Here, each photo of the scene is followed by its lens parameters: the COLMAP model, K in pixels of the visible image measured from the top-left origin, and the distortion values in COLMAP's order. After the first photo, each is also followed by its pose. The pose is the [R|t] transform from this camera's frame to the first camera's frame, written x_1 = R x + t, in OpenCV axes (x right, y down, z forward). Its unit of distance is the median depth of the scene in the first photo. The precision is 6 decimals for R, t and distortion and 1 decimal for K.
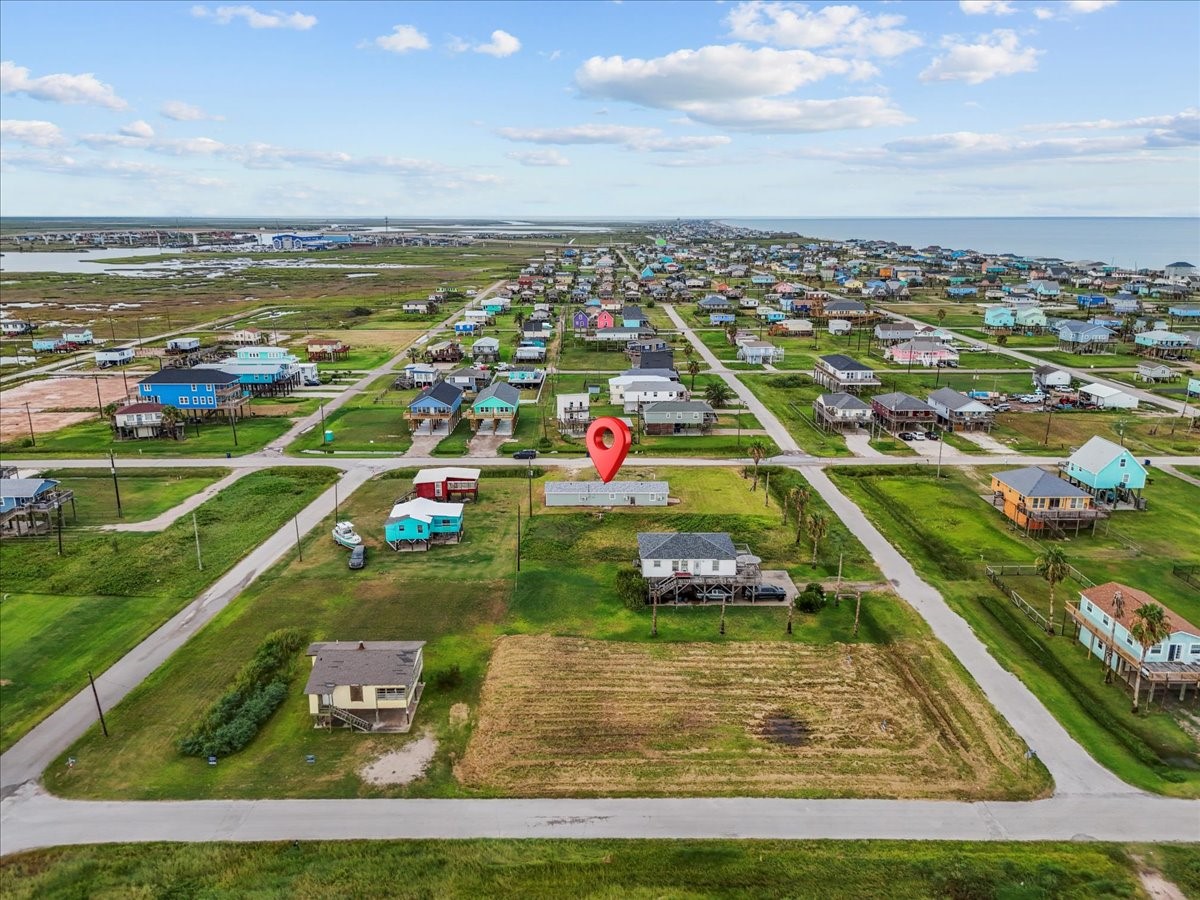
lens RADIAL K [[886.1, 0, 600.0], [0, 886.1, 450.0], [0, 0, 1]] dist [0.067379, -0.066409]
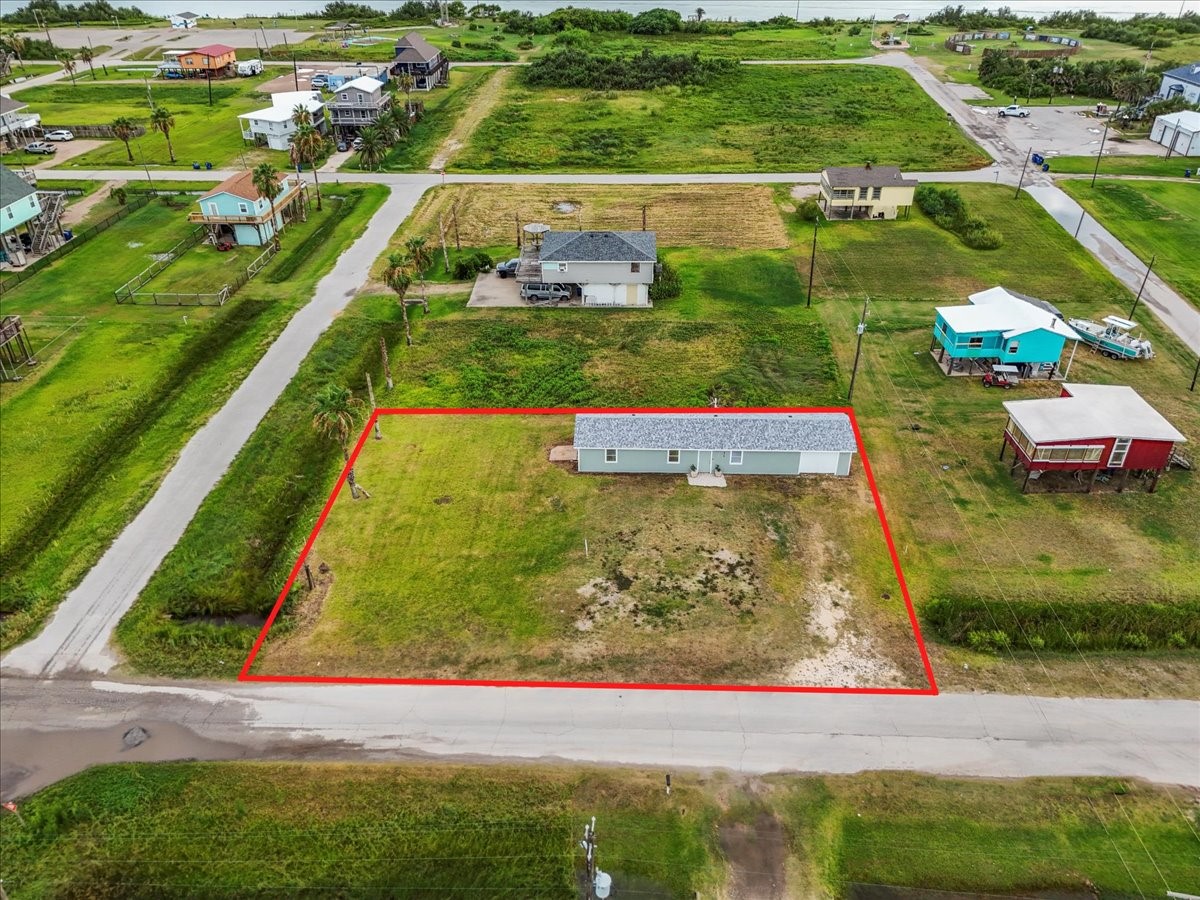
lens RADIAL K [[886.1, 0, 600.0], [0, 886.1, 450.0], [0, 0, 1]] dist [0.067379, -0.066409]
pose [[-0.998923, -0.016075, 0.043516, 0.046796], [0.020595, 0.686865, 0.726493, -0.294743], [-0.041568, 0.726607, -0.685794, 1.386778]]
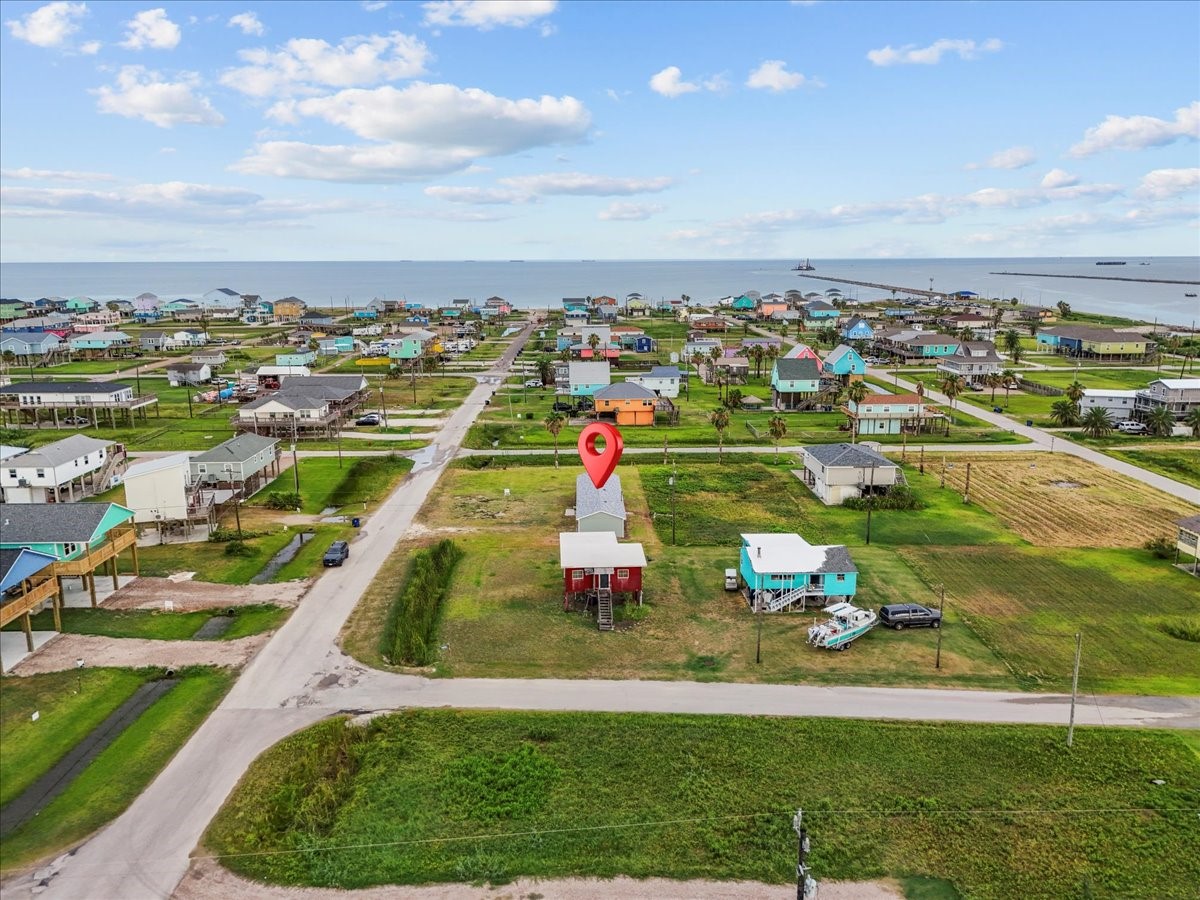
lens RADIAL K [[886.1, 0, 600.0], [0, 886.1, 450.0], [0, 0, 1]] dist [0.067379, -0.066409]
pose [[-0.013054, -0.212187, 0.977142, -0.756842], [0.256334, 0.943859, 0.208384, -0.159731], [-0.966500, 0.253195, 0.042069, 1.006407]]
